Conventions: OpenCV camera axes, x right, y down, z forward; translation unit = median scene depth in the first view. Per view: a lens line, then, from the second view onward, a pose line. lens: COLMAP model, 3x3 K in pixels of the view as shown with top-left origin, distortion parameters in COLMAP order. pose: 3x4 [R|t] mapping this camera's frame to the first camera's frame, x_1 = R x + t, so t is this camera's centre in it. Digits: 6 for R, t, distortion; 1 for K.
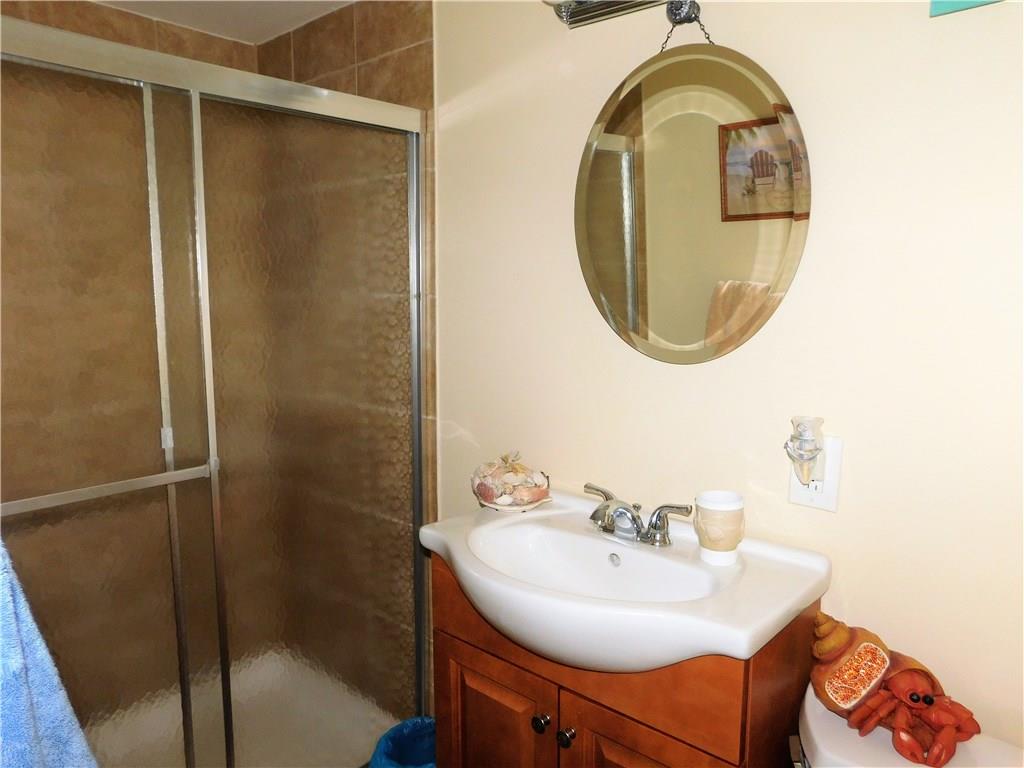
lens RADIAL K [[719.2, 0, 508.8], [0, 719.2, 386.2], [0, 0, 1]] dist [-0.035880, 0.038529]
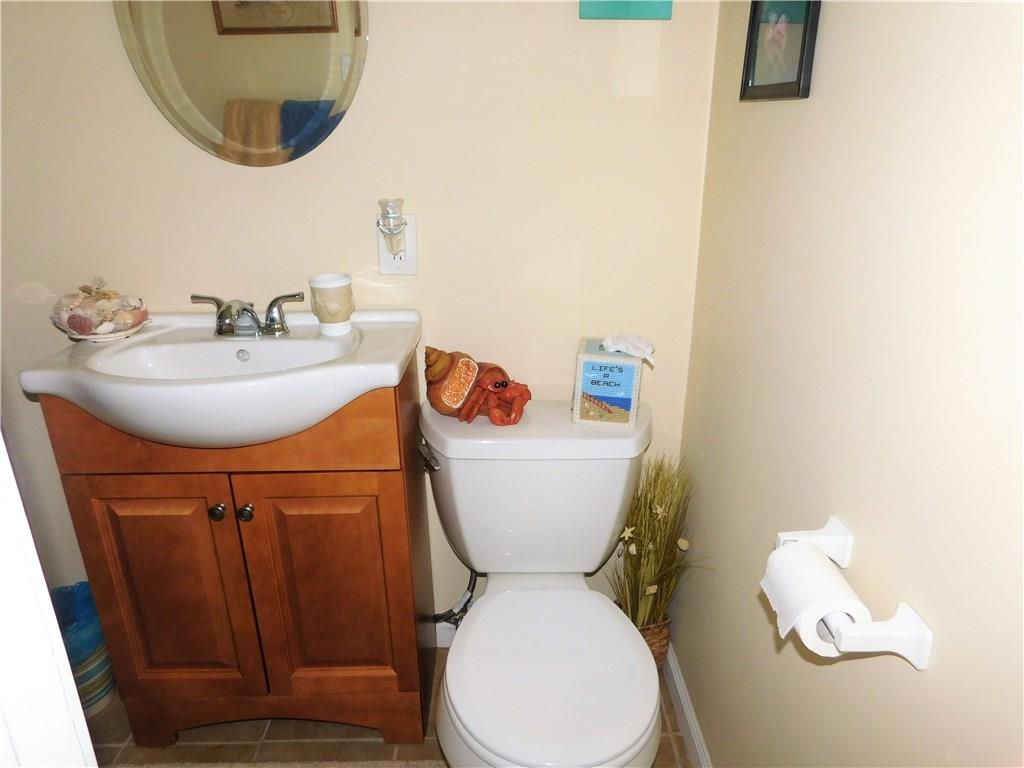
lens RADIAL K [[719.2, 0, 509.1], [0, 719.2, 380.7], [0, 0, 1]] dist [-0.035880, 0.038529]
pose [[0.747648, -0.241309, 0.618702, -0.233809], [0.110622, 0.963884, 0.242262, 0.063205], [-0.654817, -0.112685, 0.747340, -0.070486]]
